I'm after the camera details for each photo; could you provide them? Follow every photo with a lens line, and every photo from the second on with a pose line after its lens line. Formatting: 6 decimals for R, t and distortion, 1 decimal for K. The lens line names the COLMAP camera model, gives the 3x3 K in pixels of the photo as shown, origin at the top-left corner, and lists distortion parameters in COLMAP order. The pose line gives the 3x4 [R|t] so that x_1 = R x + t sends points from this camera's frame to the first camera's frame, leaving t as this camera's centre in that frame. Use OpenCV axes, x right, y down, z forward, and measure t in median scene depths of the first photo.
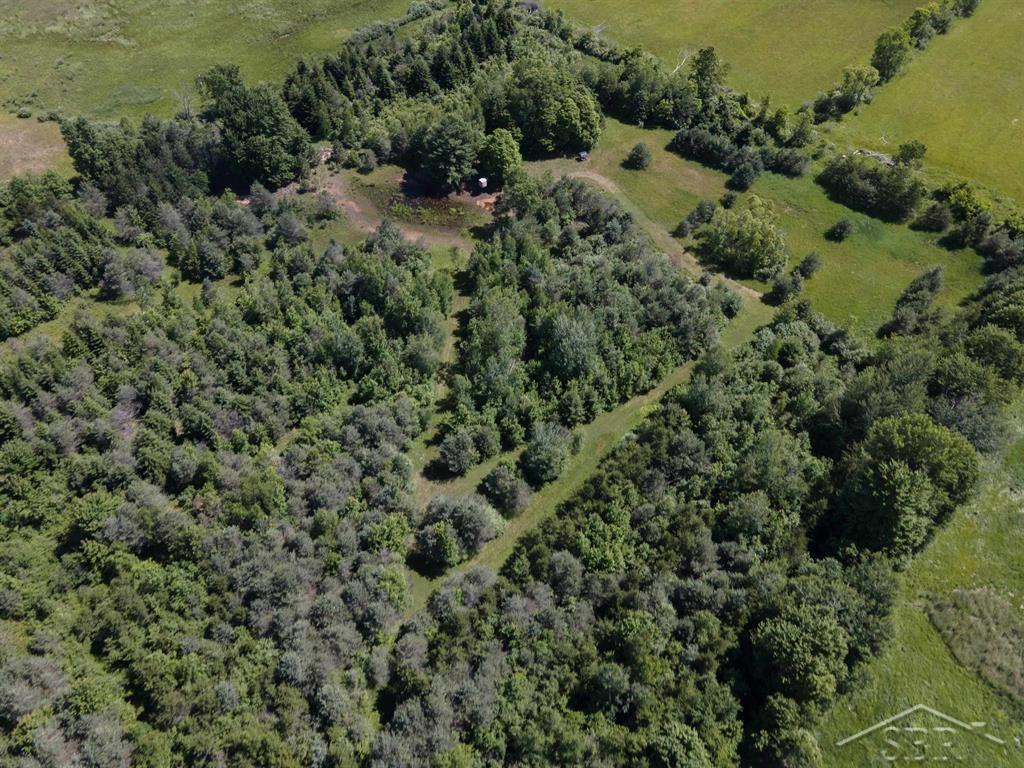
lens RADIAL K [[748.2, 0, 515.6], [0, 748.2, 386.6], [0, 0, 1]] dist [0.044655, -0.001059]
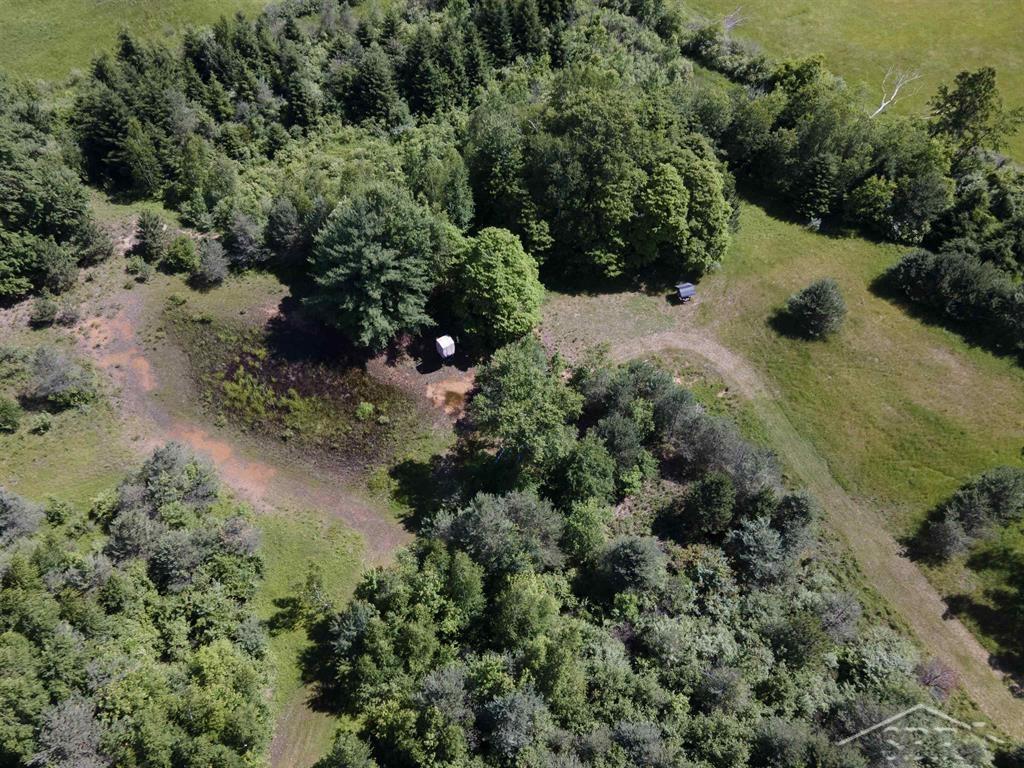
lens RADIAL K [[748.2, 0, 515.6], [0, 748.2, 386.6], [0, 0, 1]] dist [0.044655, -0.001059]
pose [[0.992467, 0.102510, -0.067094, 0.025926], [-0.102839, 0.994697, -0.001457, -0.240707], [0.066589, 0.008346, 0.997746, 0.550951]]
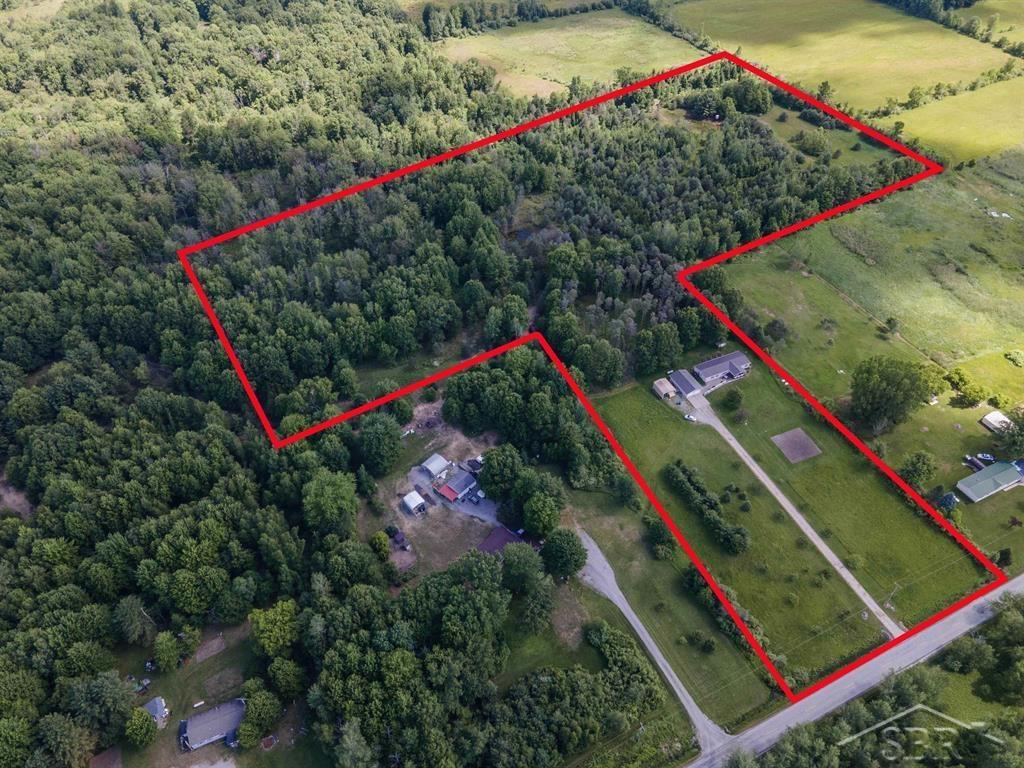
lens RADIAL K [[748.2, 0, 515.6], [0, 748.2, 386.6], [0, 0, 1]] dist [0.044655, -0.001059]
pose [[0.946230, 0.212141, -0.244223, 0.124570], [-0.241017, 0.965879, -0.094809, 0.985442], [0.215777, 0.148573, 0.965073, -1.437317]]
